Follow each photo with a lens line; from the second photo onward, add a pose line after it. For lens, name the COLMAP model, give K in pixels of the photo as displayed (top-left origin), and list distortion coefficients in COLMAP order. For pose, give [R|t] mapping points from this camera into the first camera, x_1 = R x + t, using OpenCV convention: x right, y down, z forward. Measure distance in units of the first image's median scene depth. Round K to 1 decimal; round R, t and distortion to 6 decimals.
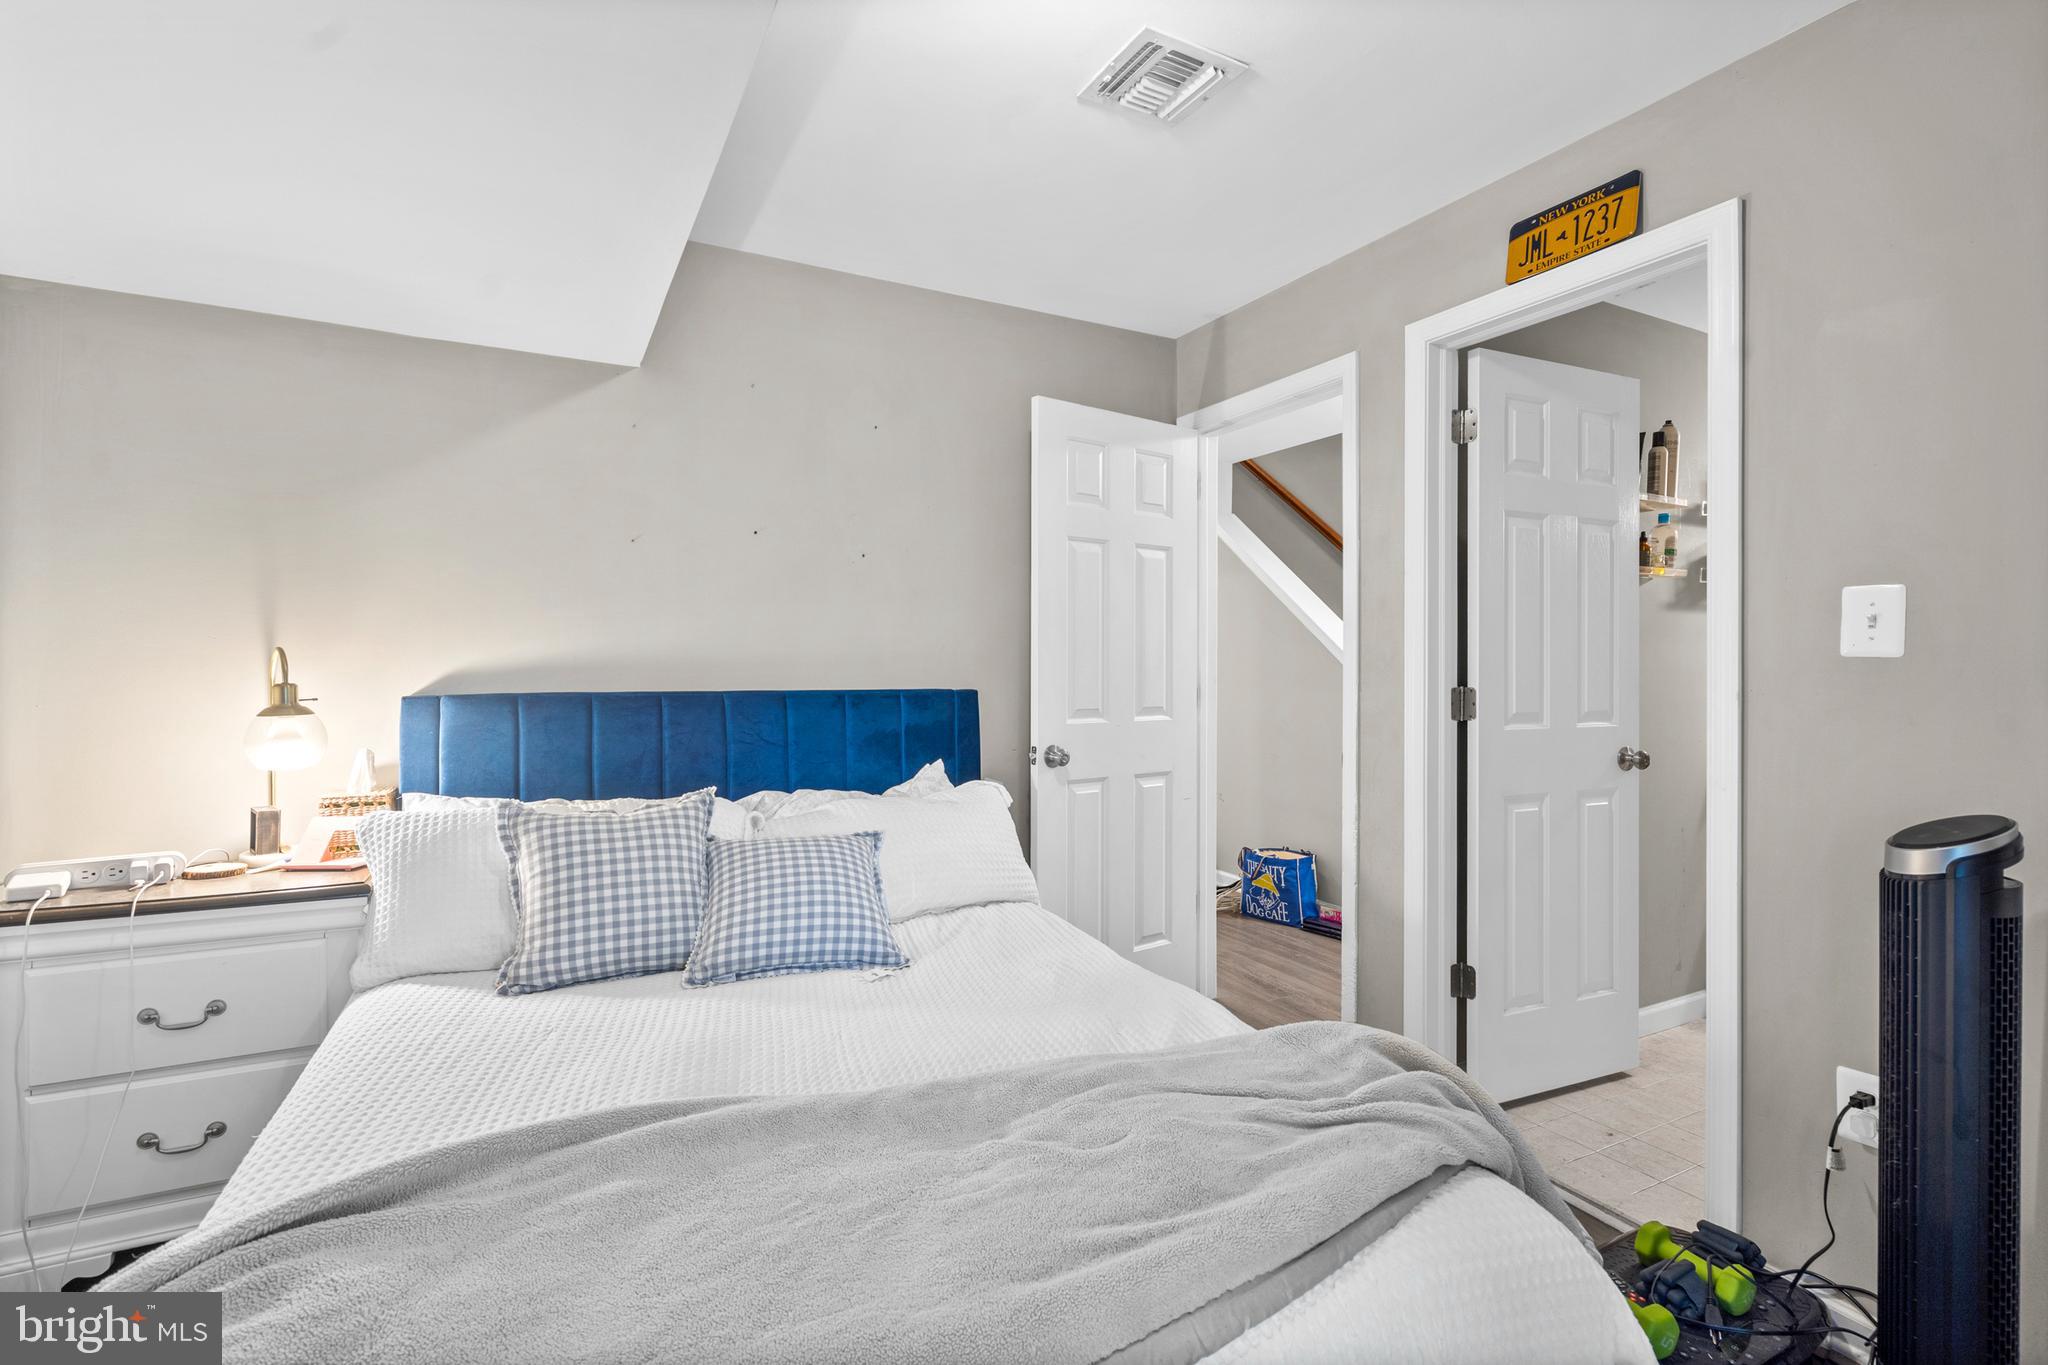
lens RADIAL K [[951.6, 0, 1022.8], [0, 951.6, 664.0], [0, 0, 1]] dist [0.012255, 0.000080]
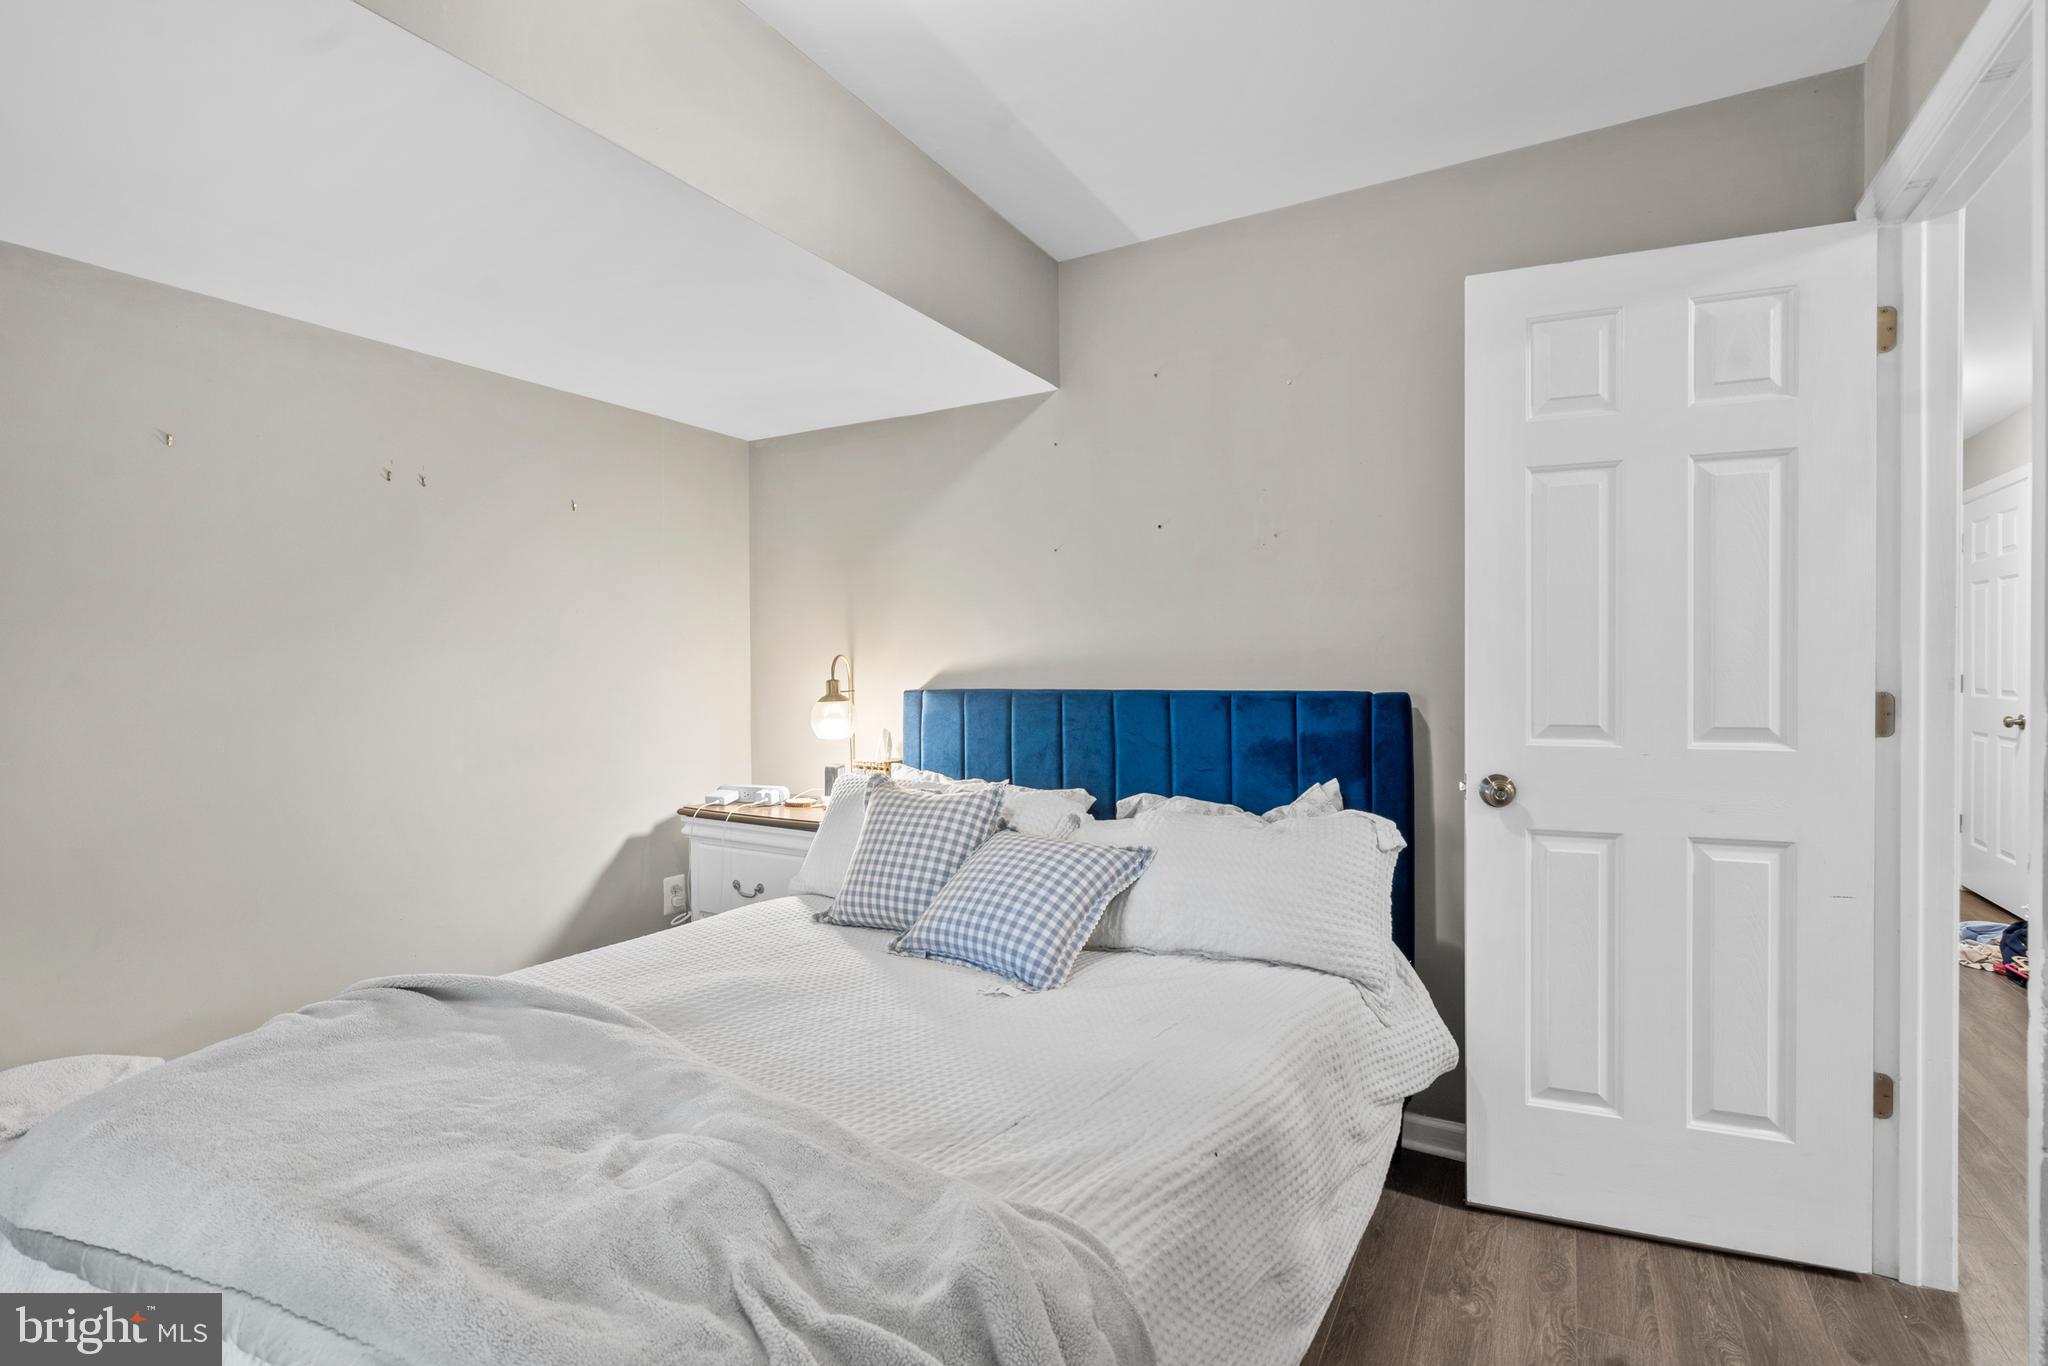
lens RADIAL K [[950.7, 0, 1020.7], [0, 950.7, 679.8], [0, 0, 1]] dist [-0.000322, -0.000018]
pose [[0.538929, 0.003224, -0.842345, 0.494748], [0.008945, 0.999914, 0.009550, 0.007949], [0.842303, -0.012681, 0.538855, 0.393006]]
